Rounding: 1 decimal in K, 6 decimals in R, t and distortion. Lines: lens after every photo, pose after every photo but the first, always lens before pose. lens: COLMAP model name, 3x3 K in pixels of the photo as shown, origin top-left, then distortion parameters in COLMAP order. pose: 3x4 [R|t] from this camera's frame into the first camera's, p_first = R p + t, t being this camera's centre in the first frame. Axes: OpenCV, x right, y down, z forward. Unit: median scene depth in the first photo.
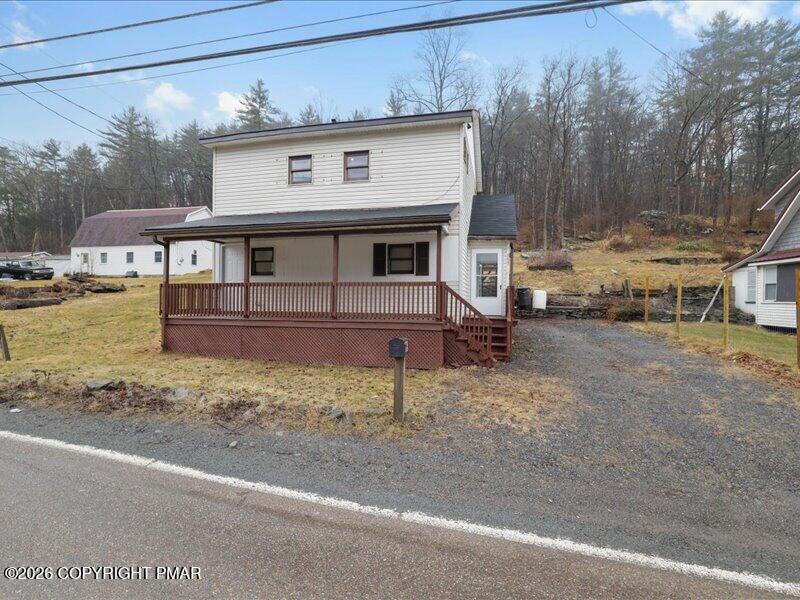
lens RADIAL K [[416.2, 0, 400.0], [0, 416.2, 300.0], [0, 0, 1]] dist [-0.000614, -0.000067]
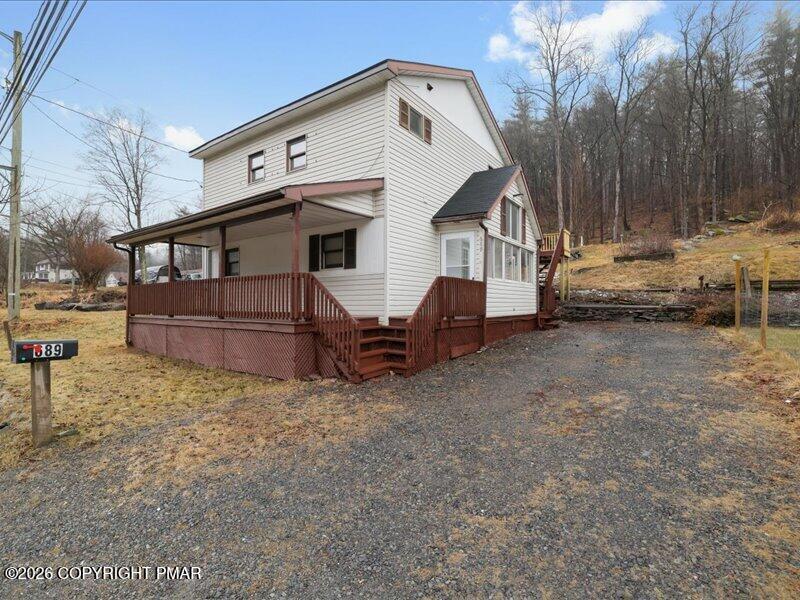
lens RADIAL K [[383.6, 0, 396.7], [0, 383.6, 303.1], [0, 0, 1]] dist [-0.003989, -0.000072]
pose [[0.924311, -0.007849, -0.381560, 0.384659], [0.007940, 0.999968, -0.001337, 0.012648], [0.381558, -0.001794, 0.924343, 0.266139]]
